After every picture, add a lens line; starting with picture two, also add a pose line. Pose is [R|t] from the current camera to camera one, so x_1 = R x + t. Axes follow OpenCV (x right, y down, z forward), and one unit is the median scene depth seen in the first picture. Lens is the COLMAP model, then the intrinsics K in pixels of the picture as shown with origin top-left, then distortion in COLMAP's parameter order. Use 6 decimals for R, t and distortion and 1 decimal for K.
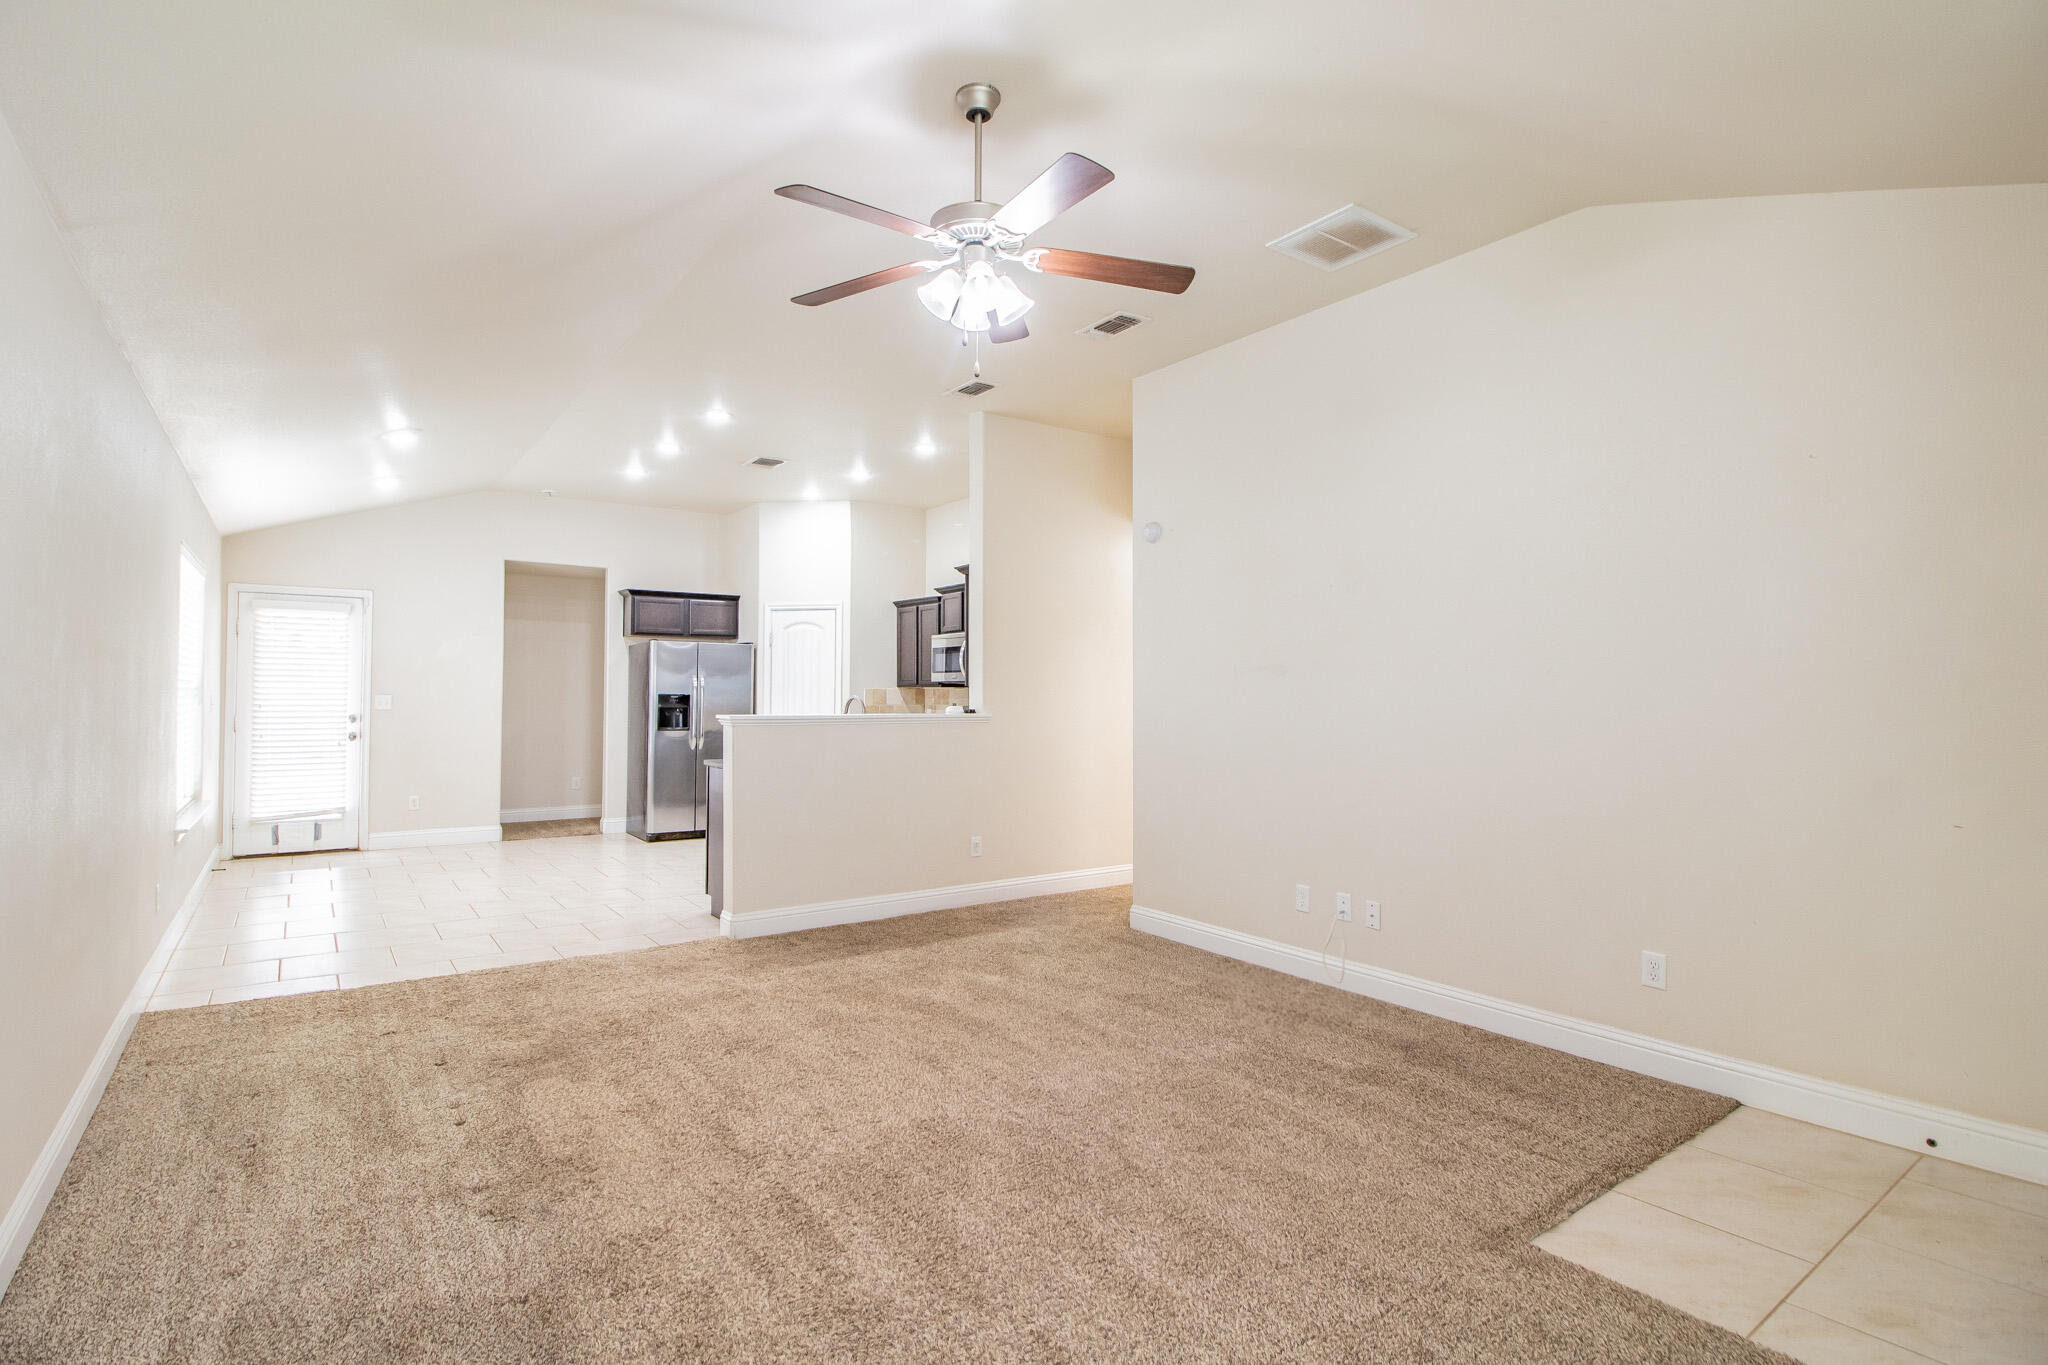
lens RADIAL K [[989.5, 0, 1013.4], [0, 989.5, 677.7], [0, 0, 1]] dist [-0.006526, -0.004564]
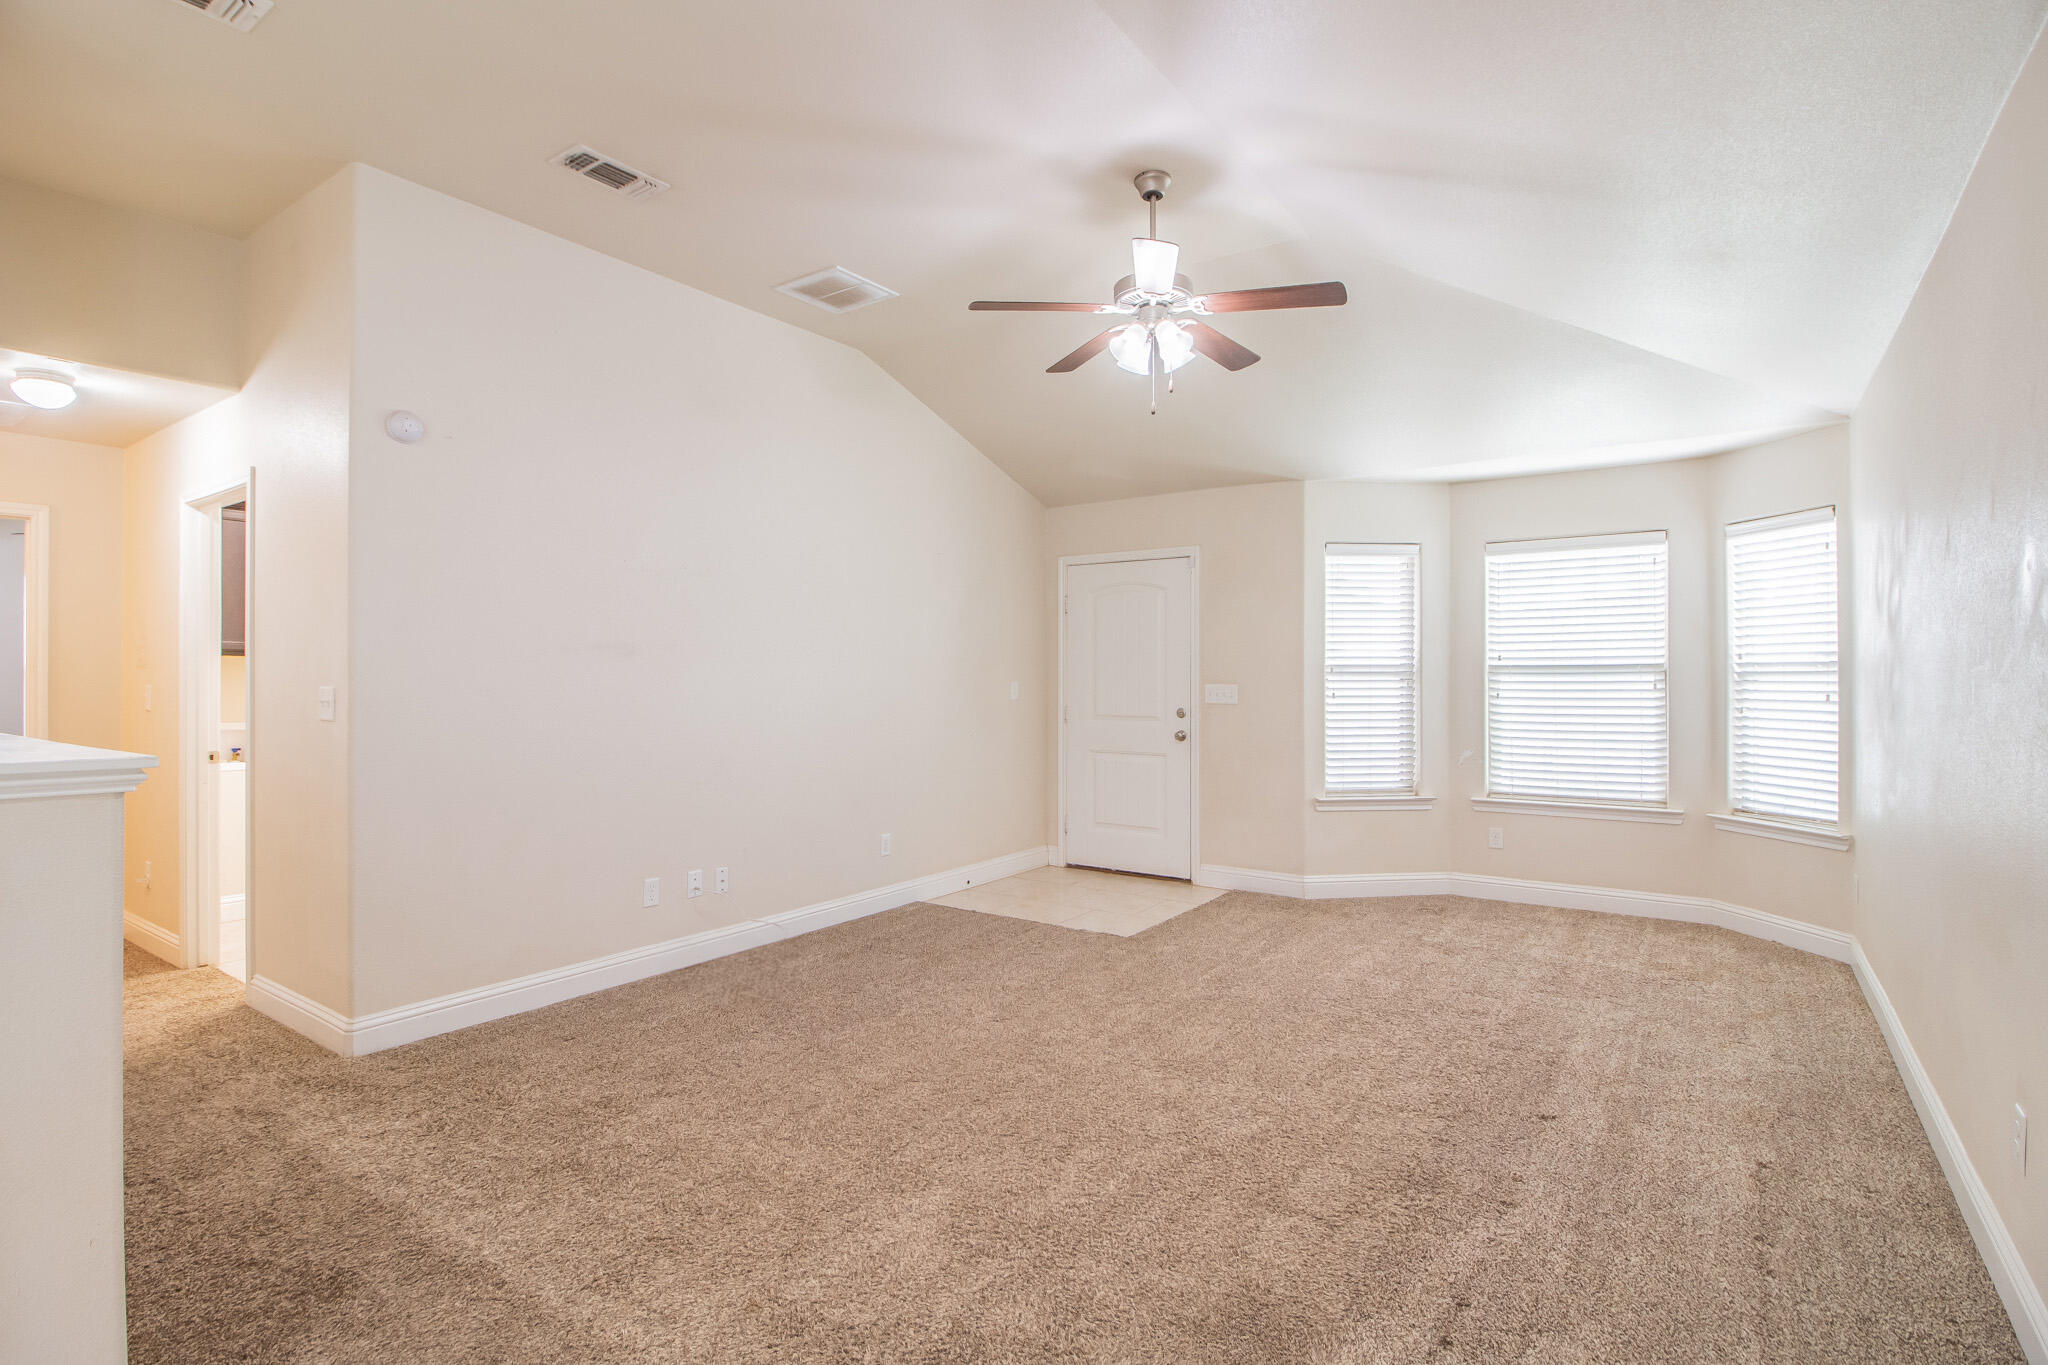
lens RADIAL K [[989.5, 0, 1024.5], [0, 989.5, 674.7], [0, 0, 1]] dist [-0.006526, -0.004564]
pose [[-0.333050, 0.001593, 0.942908, -0.410288], [-0.016616, 0.999833, -0.007558, 0.009498], [-0.942763, -0.018185, -0.332968, 0.563018]]
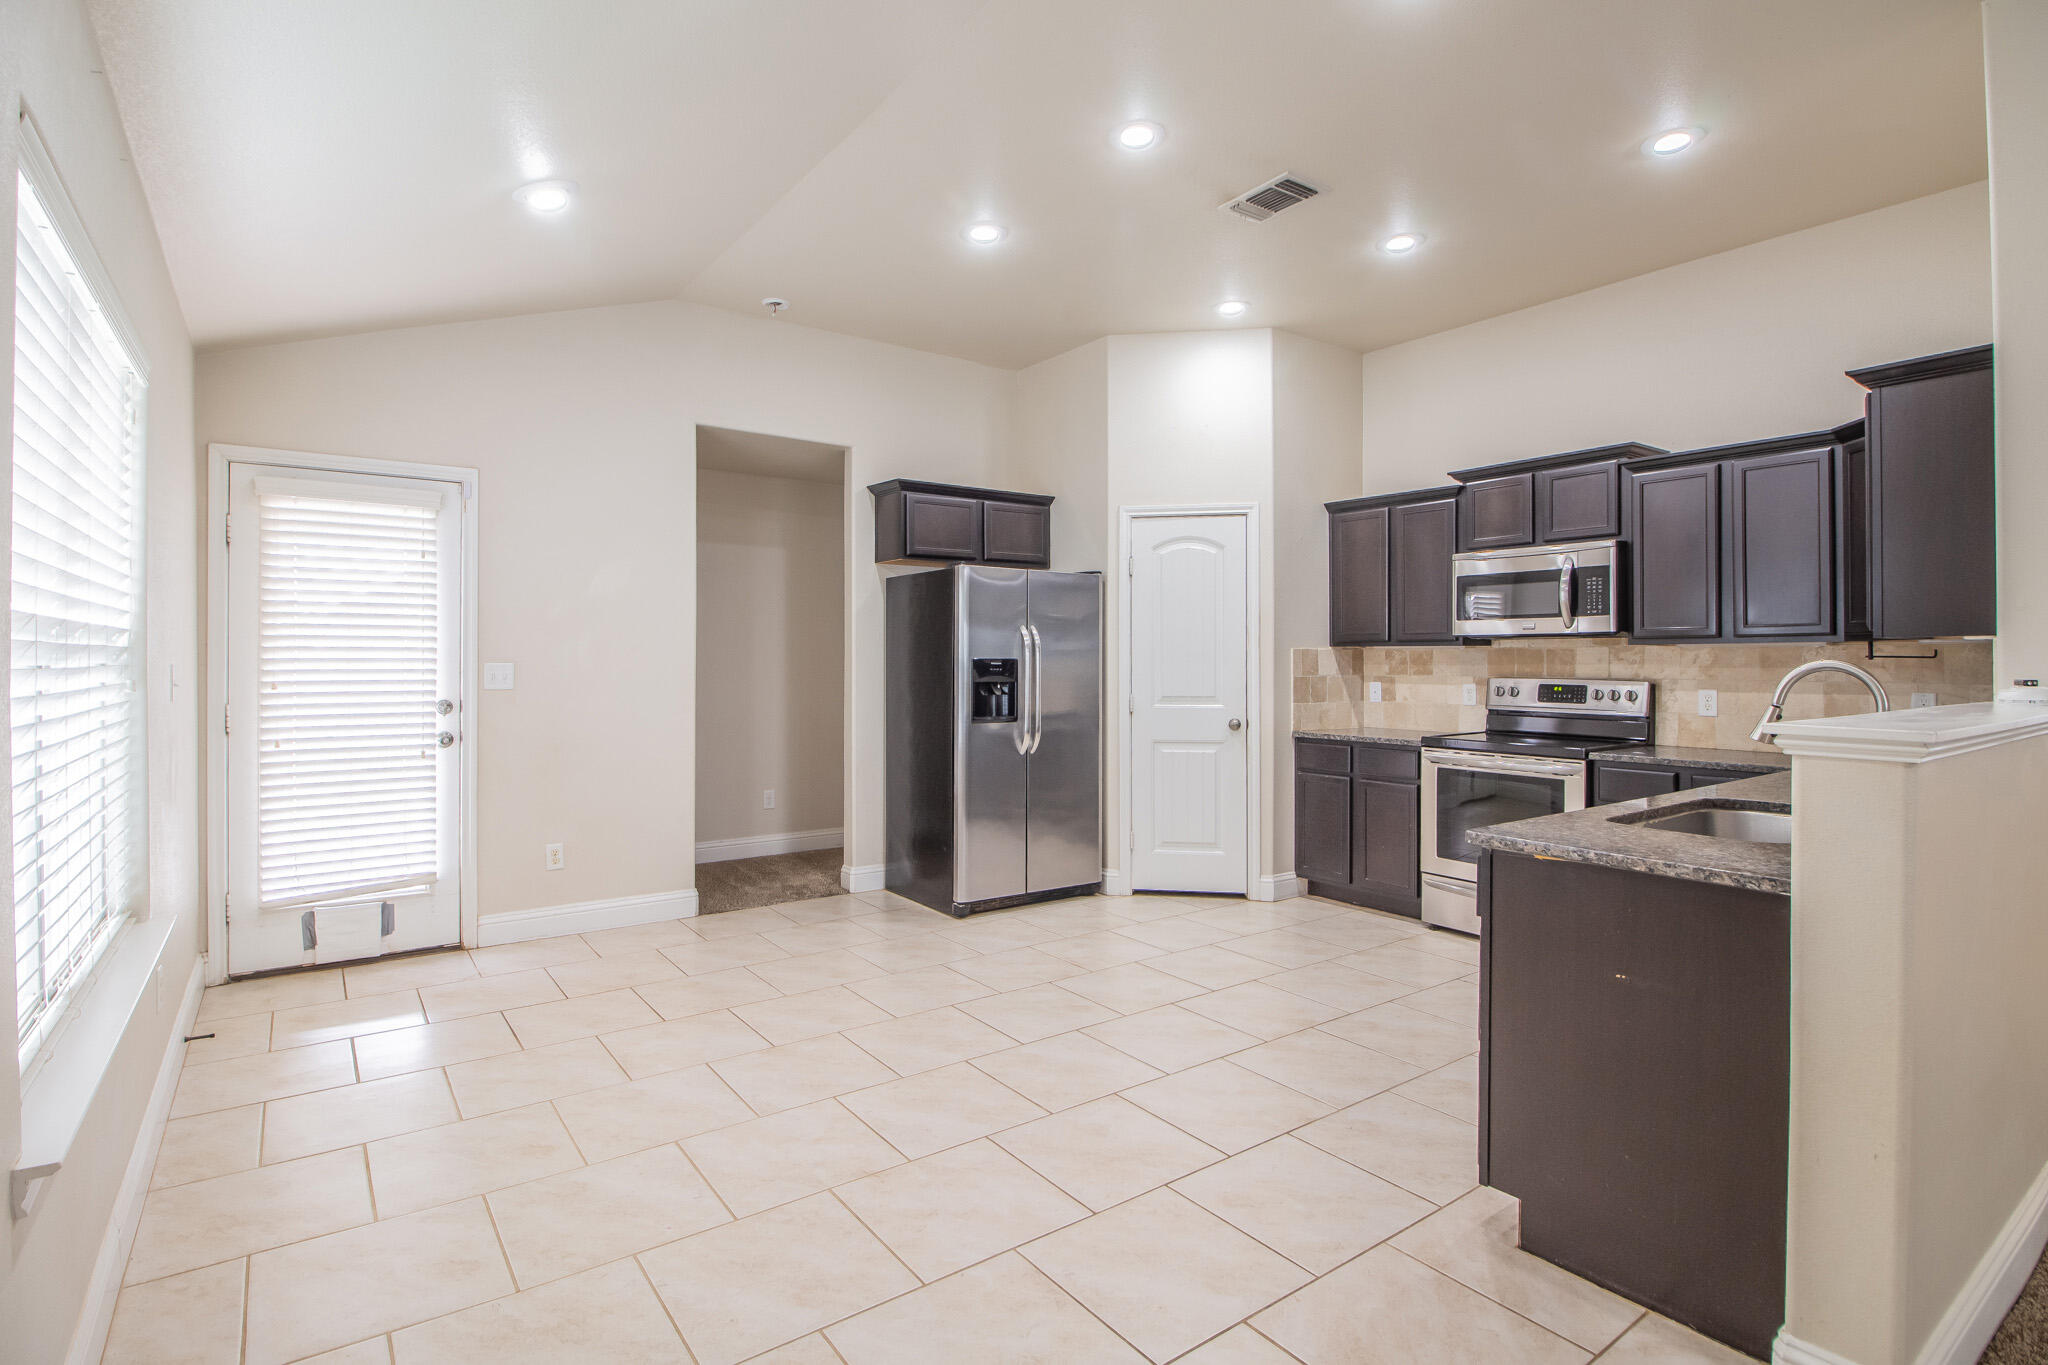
lens RADIAL K [[989.5, 0, 1007.2], [0, 989.5, 664.1], [0, 0, 1]] dist [-0.006526, -0.004564]
pose [[0.999996, -0.002918, -0.000242, -0.368448], [0.002923, 0.999714, 0.023735, 0.006664], [0.000173, -0.023736, 0.999718, 0.467700]]
